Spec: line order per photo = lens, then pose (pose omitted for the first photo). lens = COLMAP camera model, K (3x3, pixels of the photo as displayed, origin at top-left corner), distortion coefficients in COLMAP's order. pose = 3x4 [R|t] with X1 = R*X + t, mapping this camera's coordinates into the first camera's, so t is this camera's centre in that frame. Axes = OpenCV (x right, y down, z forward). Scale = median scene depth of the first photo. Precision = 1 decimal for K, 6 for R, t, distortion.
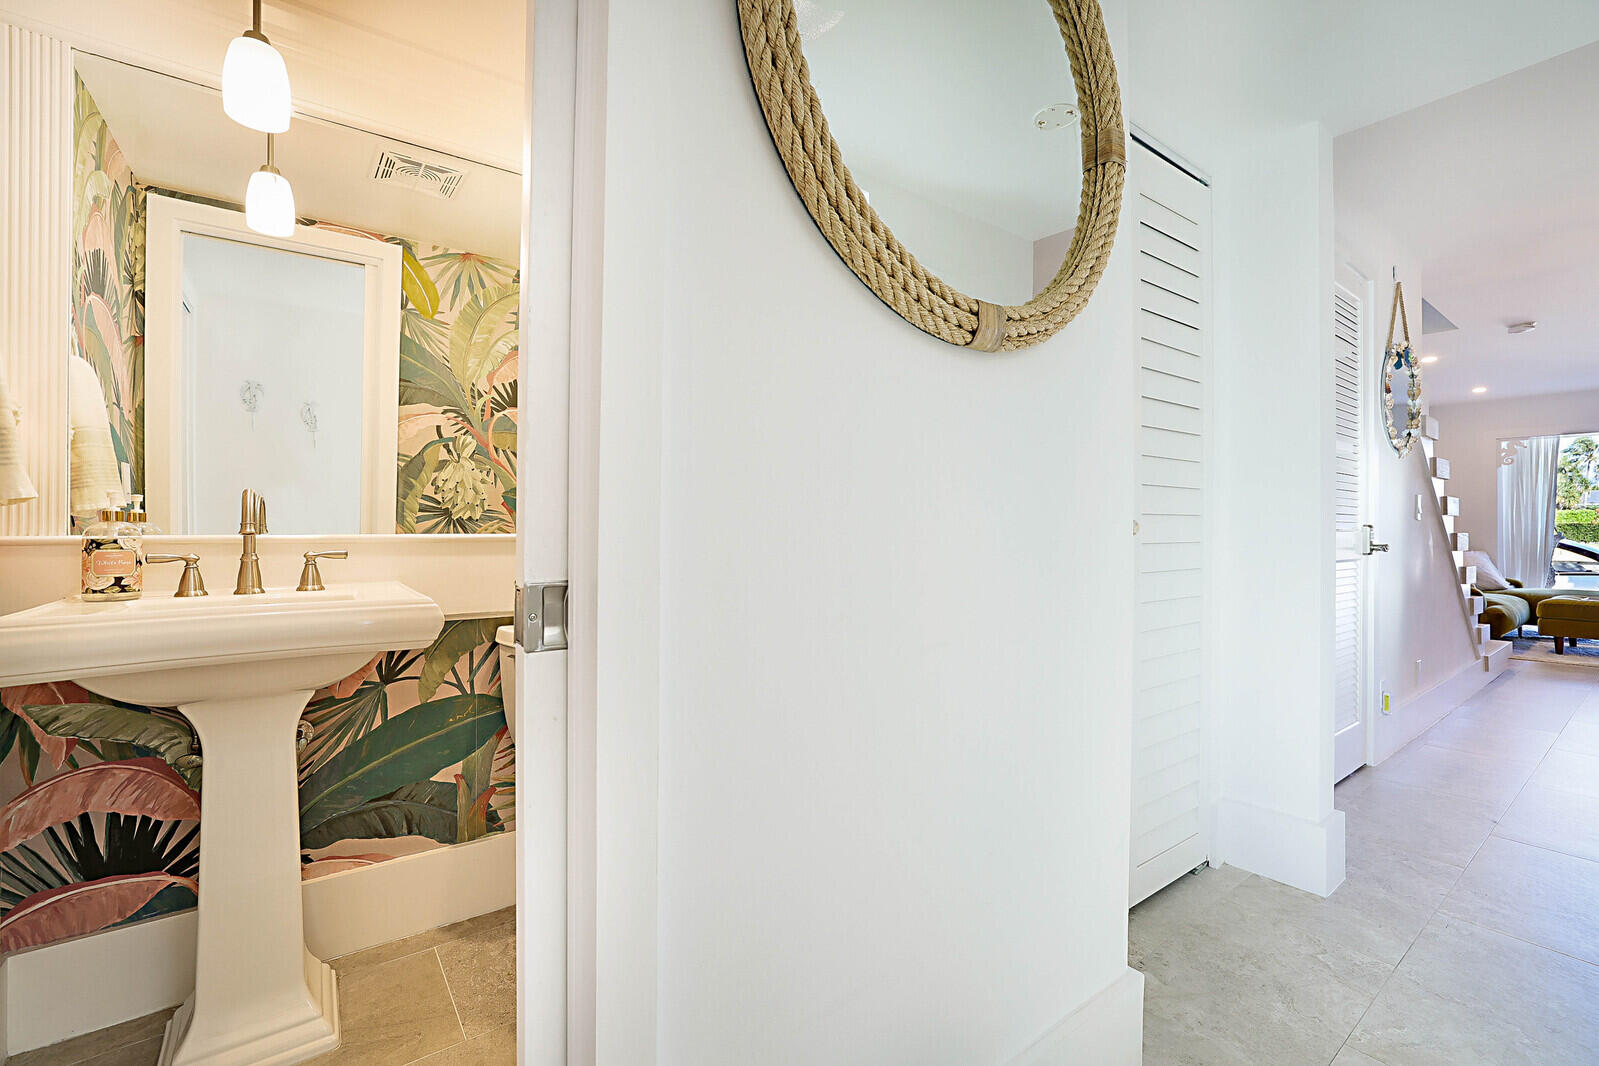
lens RADIAL K [[689.3, 0, 805.4], [0, 689.3, 535.3], [0, 0, 1]] dist [-0.025052, 0.008877]
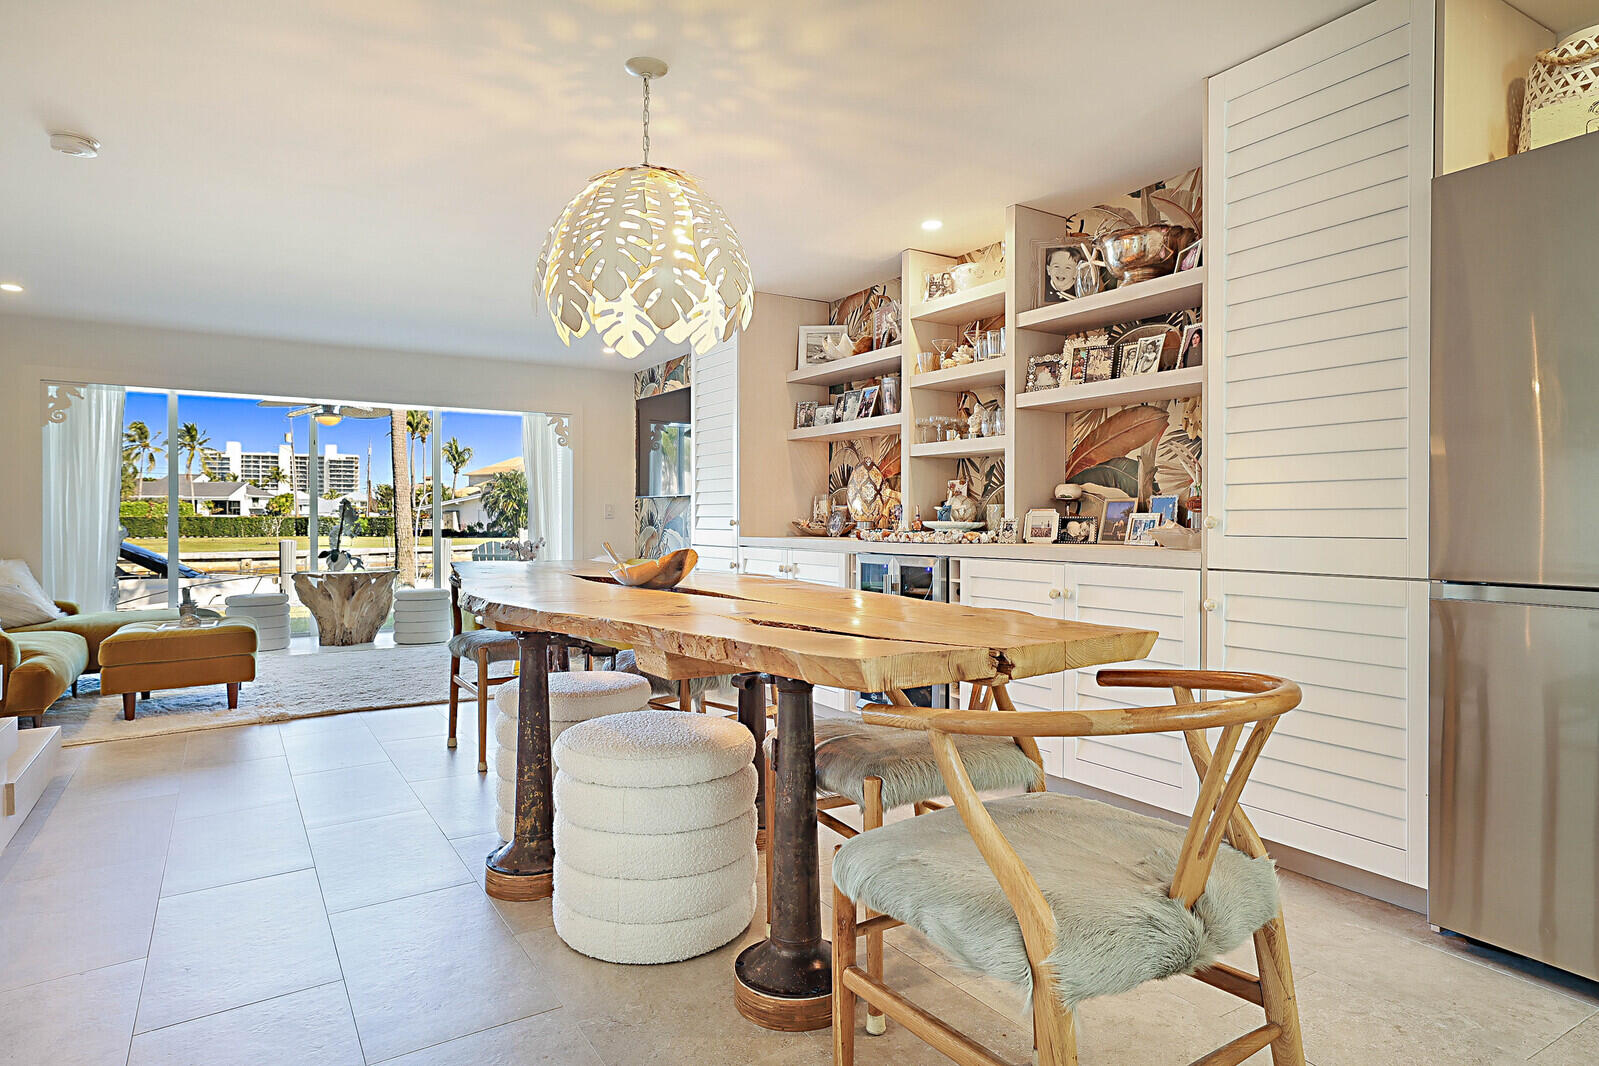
lens RADIAL K [[893.1, 0, 769.4], [0, 893.1, 517.9], [0, 0, 1]] dist [0.012962, 0.006102]
pose [[0.103635, 0.006703, 0.994593, 0.299811], [0.007933, 0.999940, -0.007565, -0.000959], [-0.994584, 0.008674, 0.103576, 0.282351]]
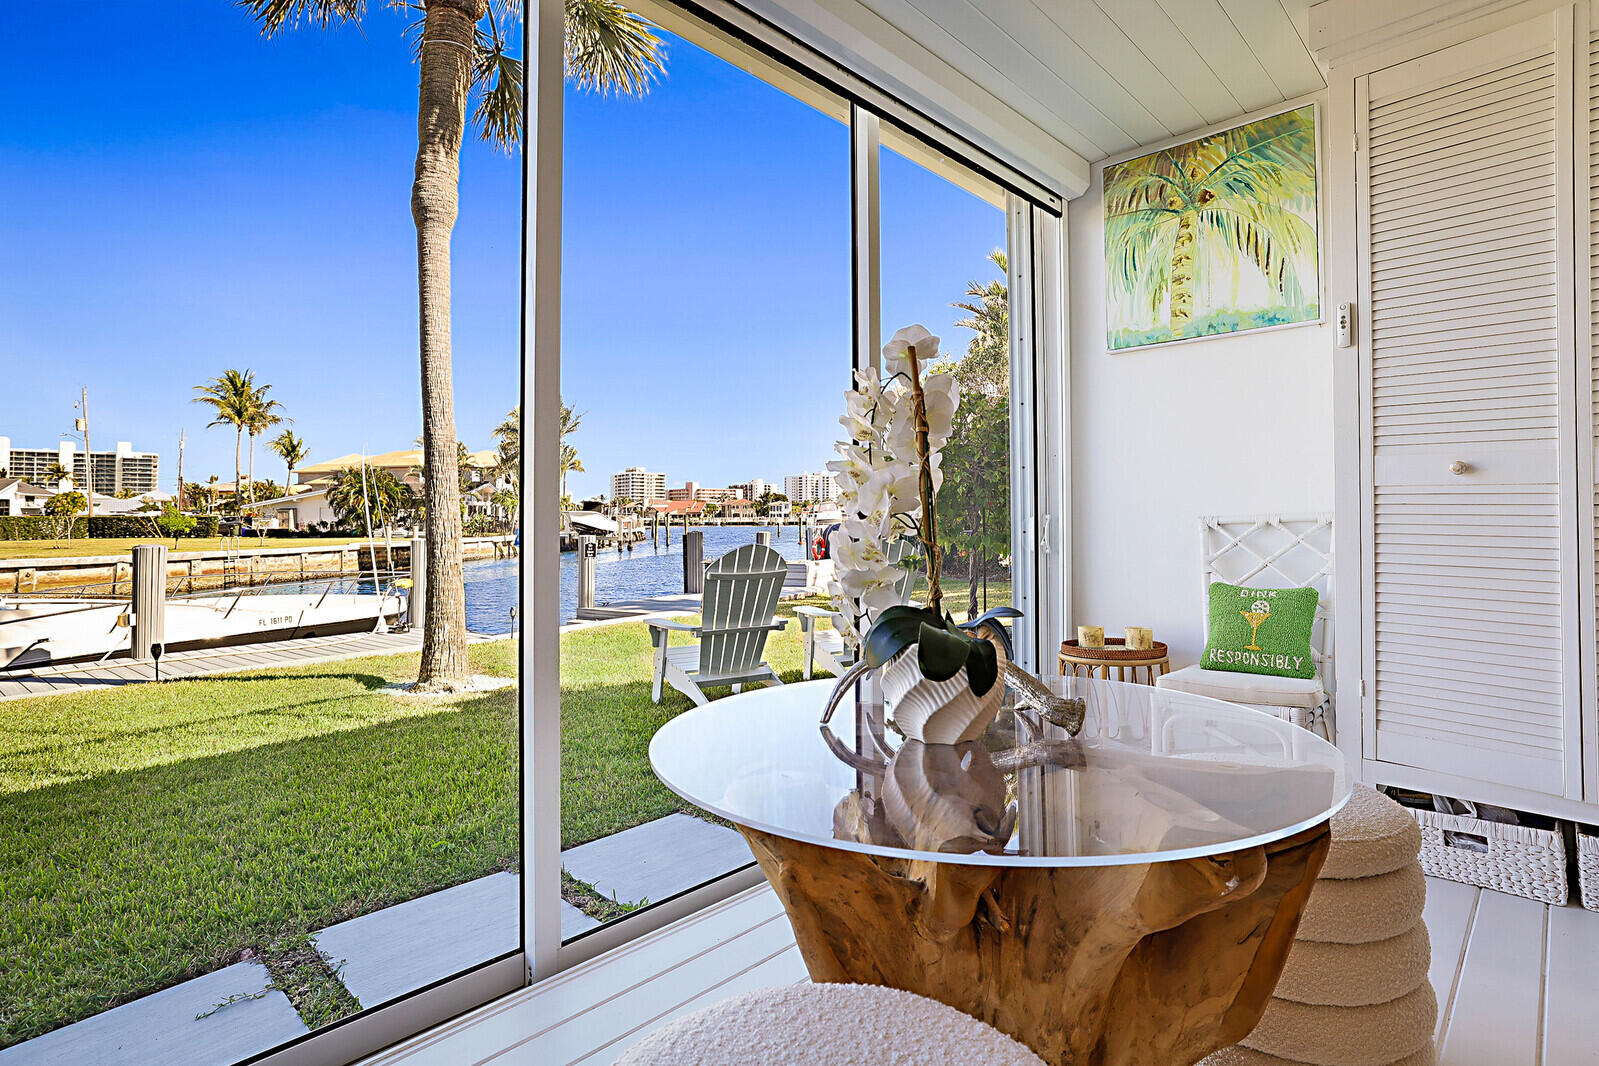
lens RADIAL K [[801.4, 0, 787.6], [0, 801.4, 492.8], [0, 0, 1]] dist [0.003429, 0.003358]
pose [[-0.131734, 0.034683, 0.990678, 0.325269], [0.015361, 0.999339, -0.032944, -0.000792], [-0.991166, 0.010878, -0.132180, 0.302402]]
